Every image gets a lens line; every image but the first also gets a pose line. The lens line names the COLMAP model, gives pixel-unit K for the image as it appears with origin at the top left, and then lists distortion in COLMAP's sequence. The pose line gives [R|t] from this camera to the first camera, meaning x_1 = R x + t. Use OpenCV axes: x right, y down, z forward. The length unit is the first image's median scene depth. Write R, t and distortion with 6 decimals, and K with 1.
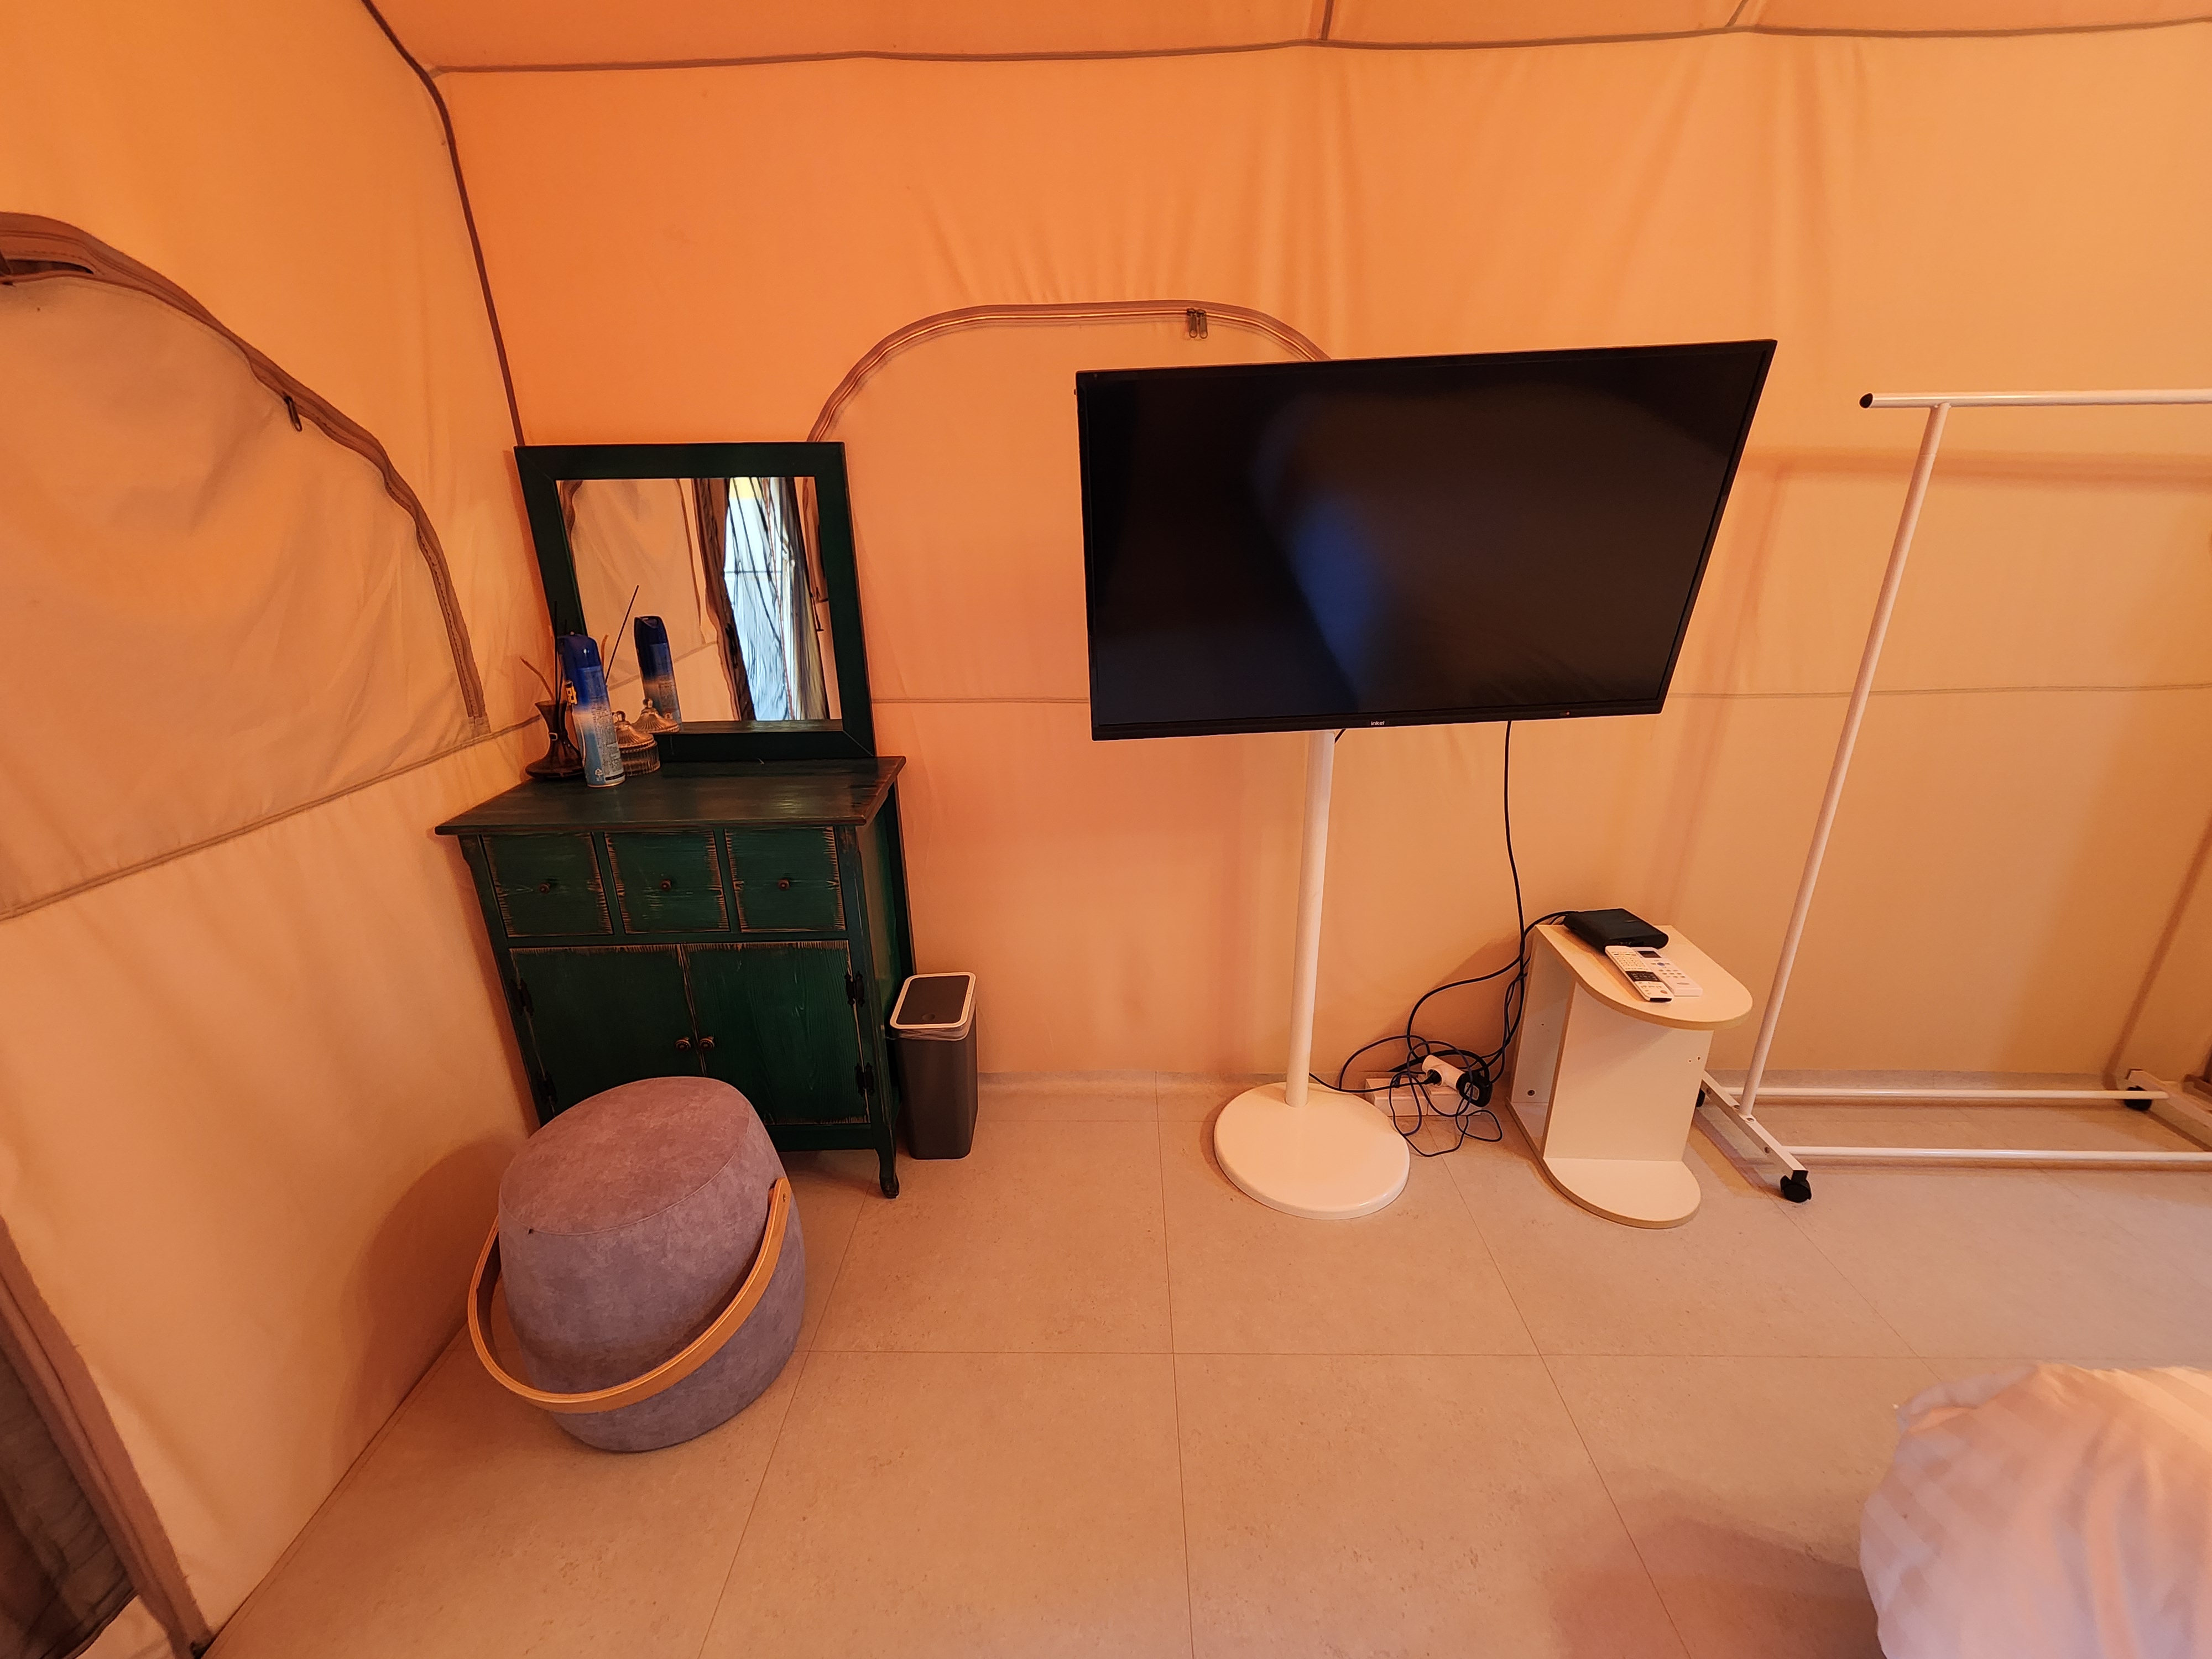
lens RADIAL K [[886.1, 0, 1106.0], [0, 886.1, 829.5], [0, 0, 1]] dist [0.001025, -0.000256]
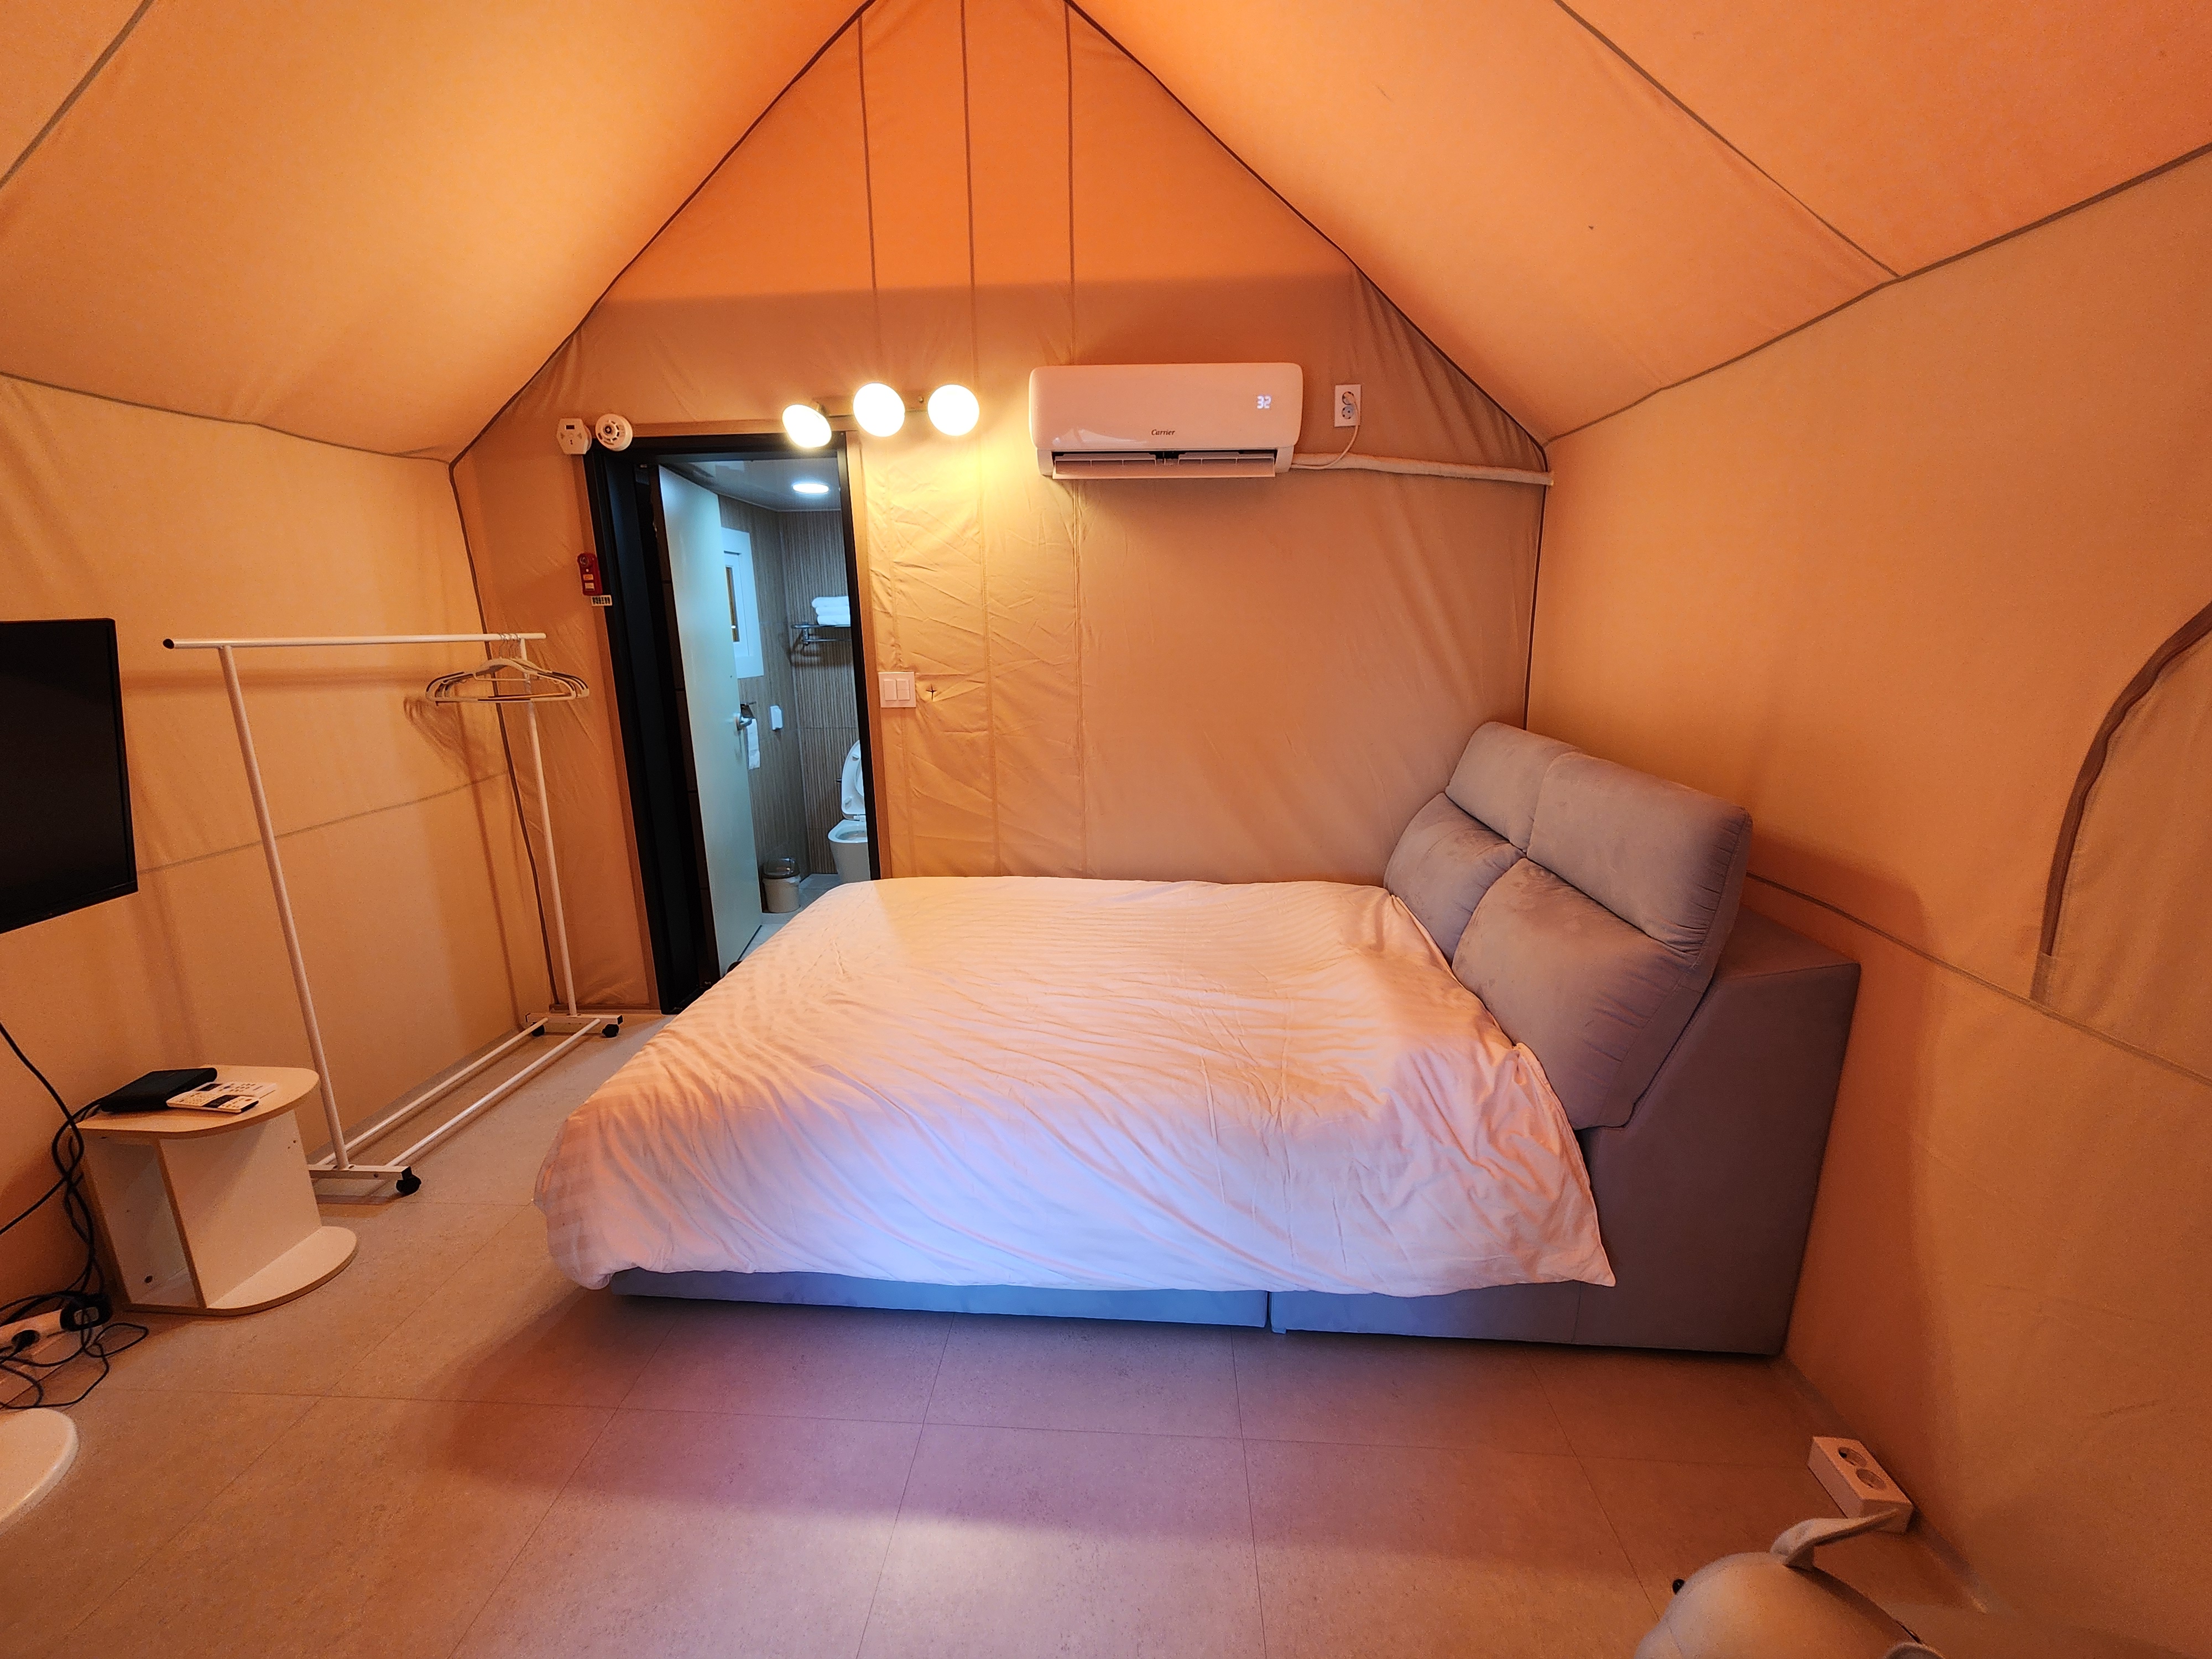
lens RADIAL K [[892.2, 0, 1106.0], [0, 892.2, 829.5], [0, 0, 1]] dist [0.001030, 0.000787]
pose [[0.011287, -0.206248, 0.978435, -0.436028], [0.354949, 0.915601, 0.188909, 0.026609], [-0.934818, 0.345162, 0.083542, -0.300384]]
